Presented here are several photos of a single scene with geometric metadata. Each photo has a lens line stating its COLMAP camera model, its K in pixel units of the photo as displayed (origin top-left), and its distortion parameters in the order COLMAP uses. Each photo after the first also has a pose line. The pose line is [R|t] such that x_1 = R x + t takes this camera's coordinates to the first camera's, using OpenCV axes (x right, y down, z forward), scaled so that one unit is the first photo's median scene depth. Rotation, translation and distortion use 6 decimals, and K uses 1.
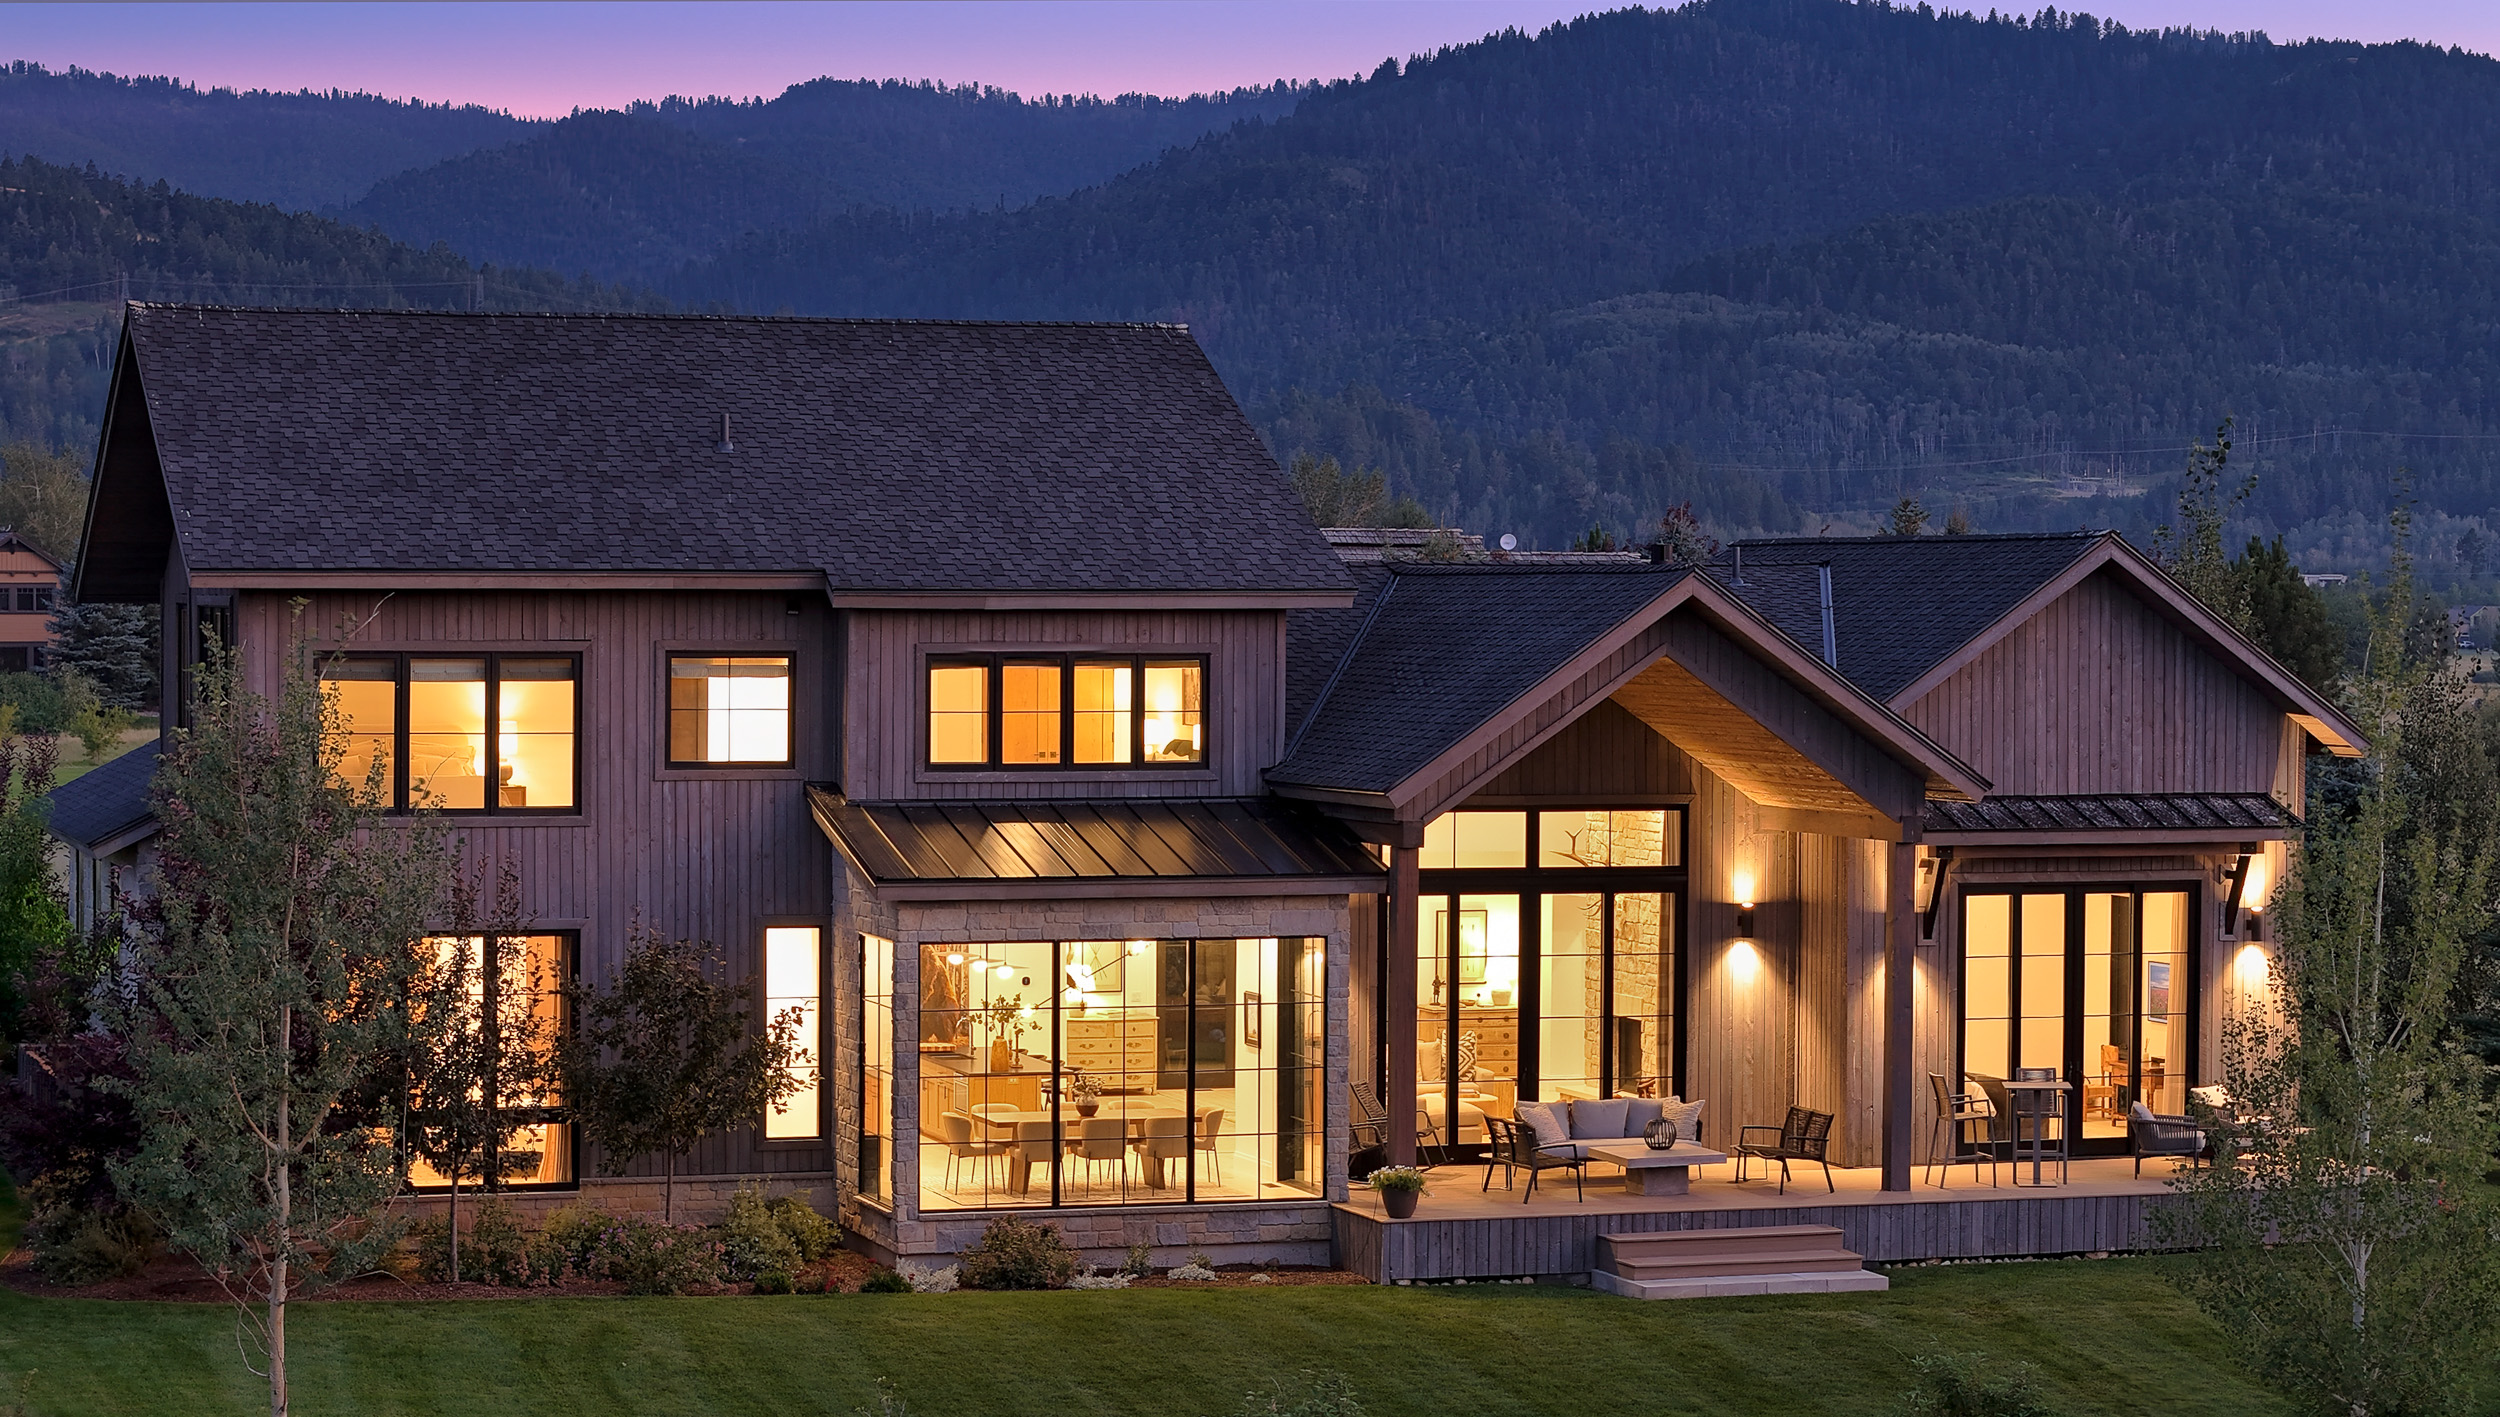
lens RADIAL K [[5229.9, 0, 1248.7], [0, 5229.9, 706.7], [0, 0, 1]] dist [-0.164012, 0.000000]
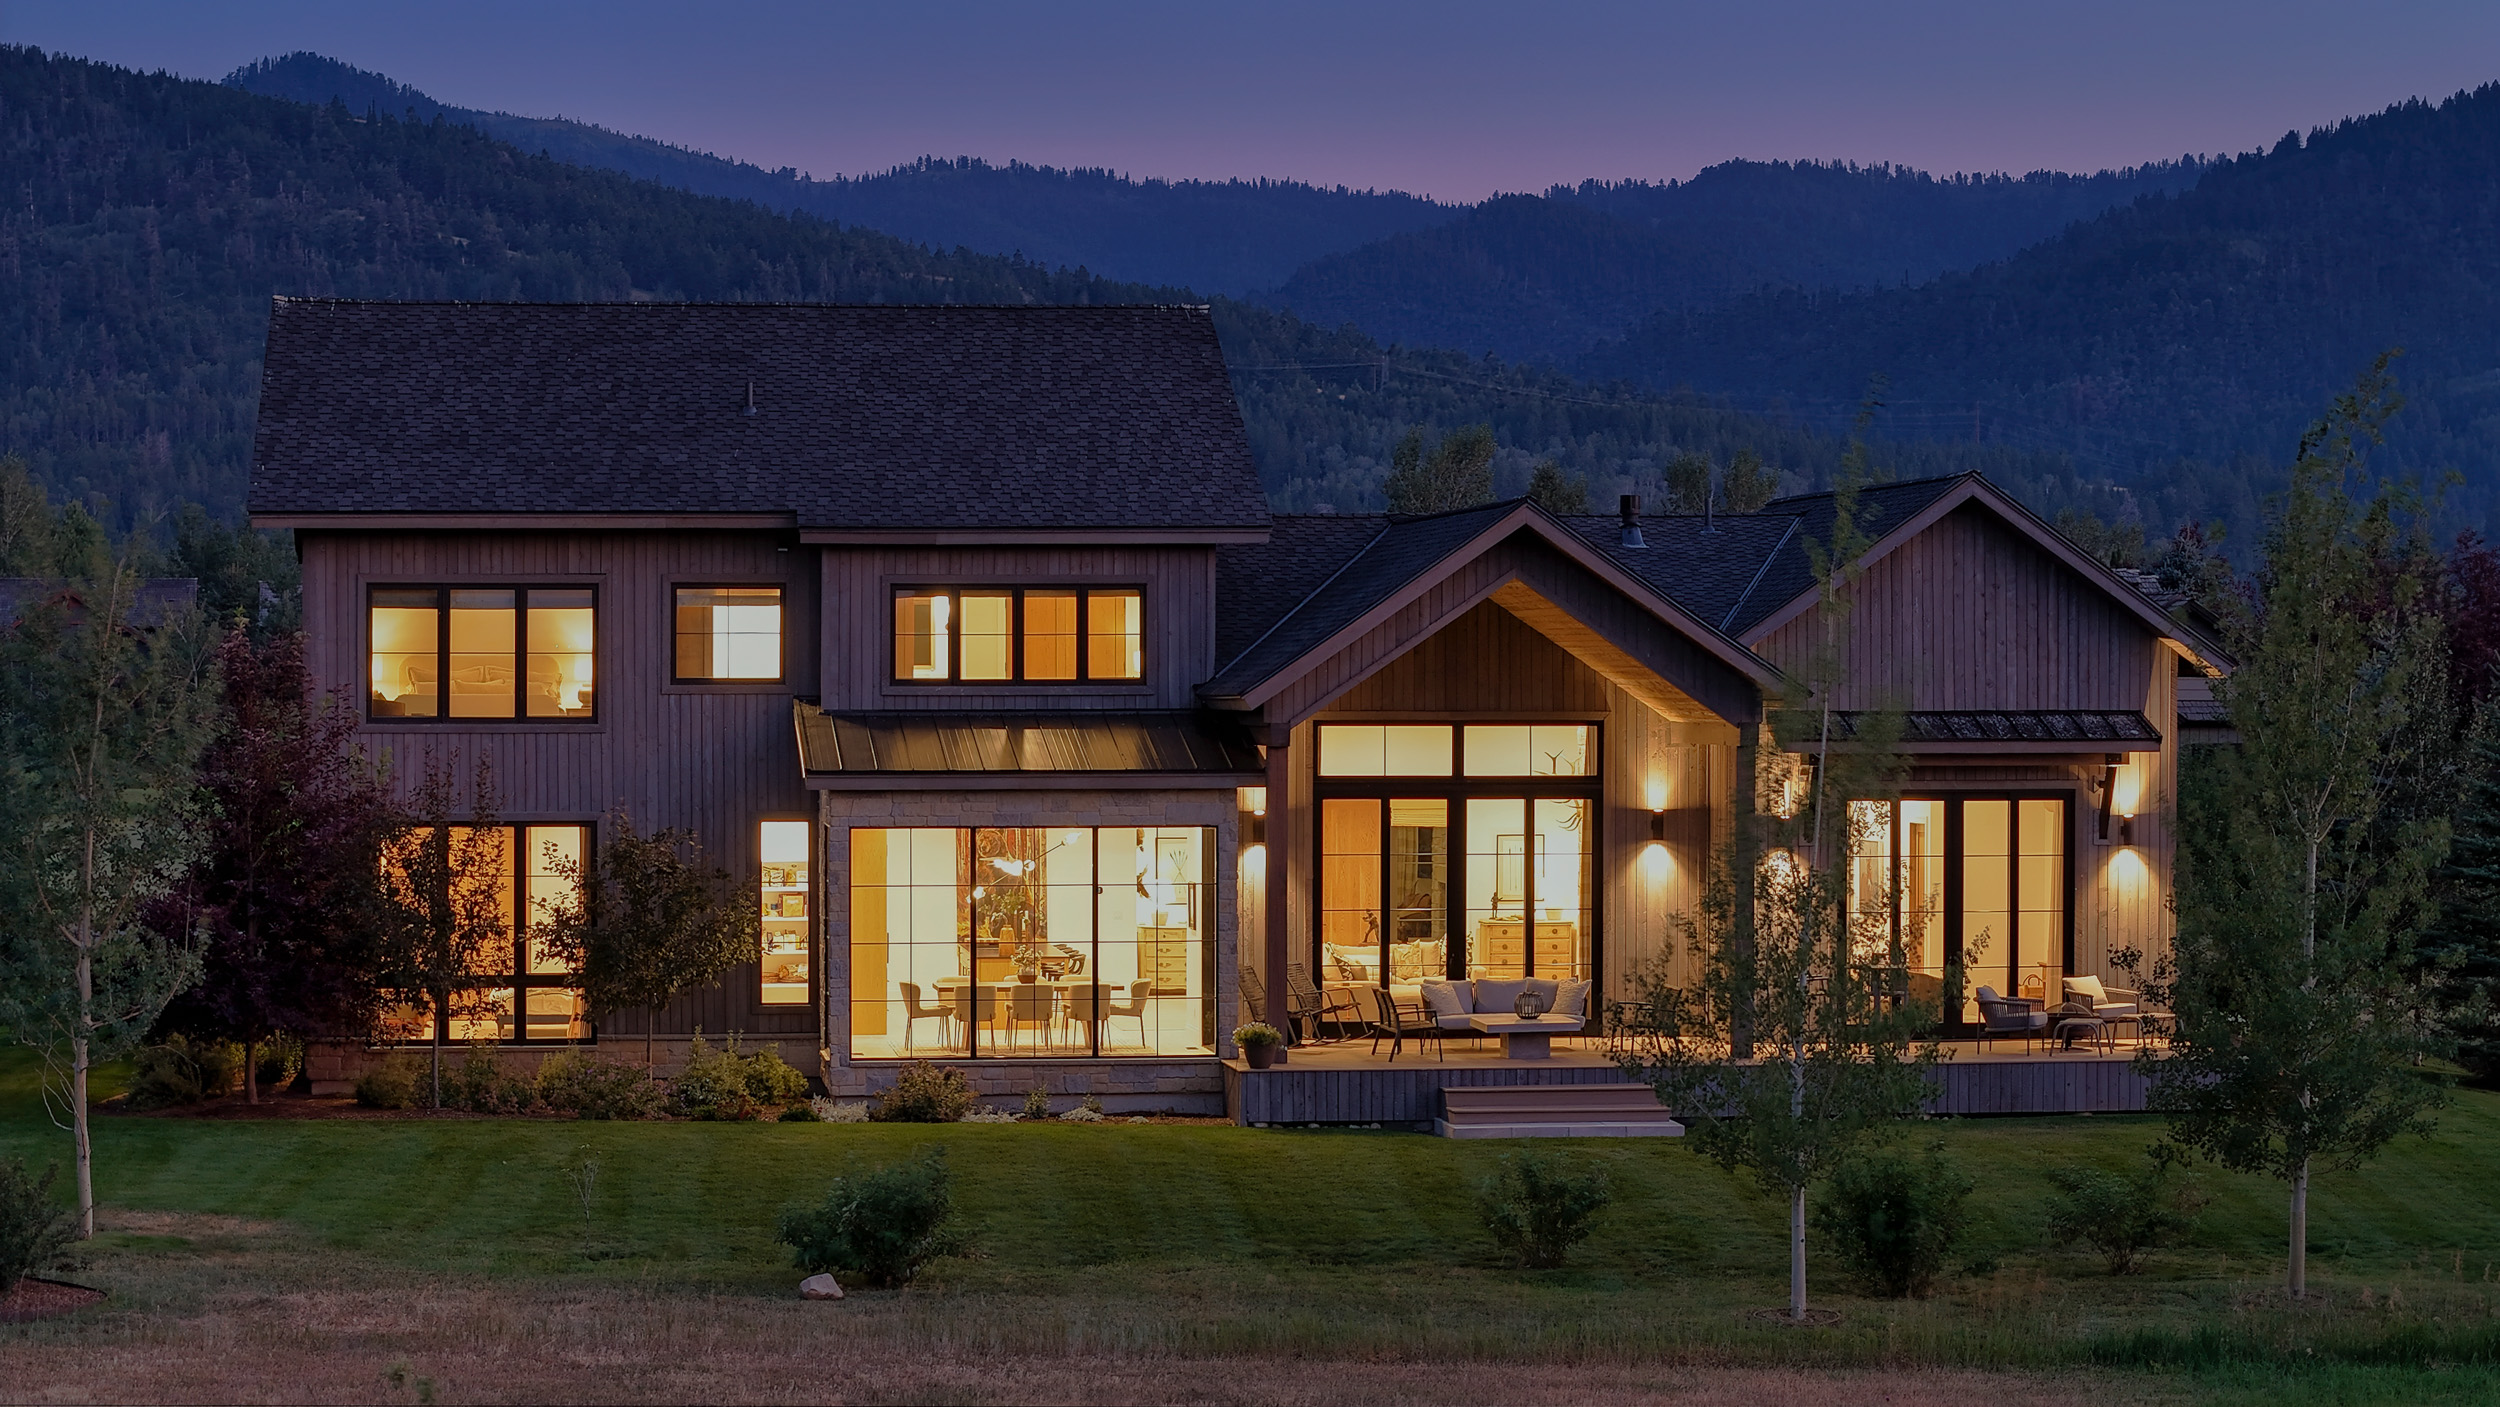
lens RADIAL K [[5144.8, 0, 1251.1], [0, 5144.8, 706.4], [0, 0, 1]] dist [-0.163180, 0.000000]
pose [[0.984578, -0.003611, -0.174907, 0.211301], [0.001163, 0.999900, -0.014094, 0.032459], [0.174940, 0.013673, 0.984484, -0.103417]]
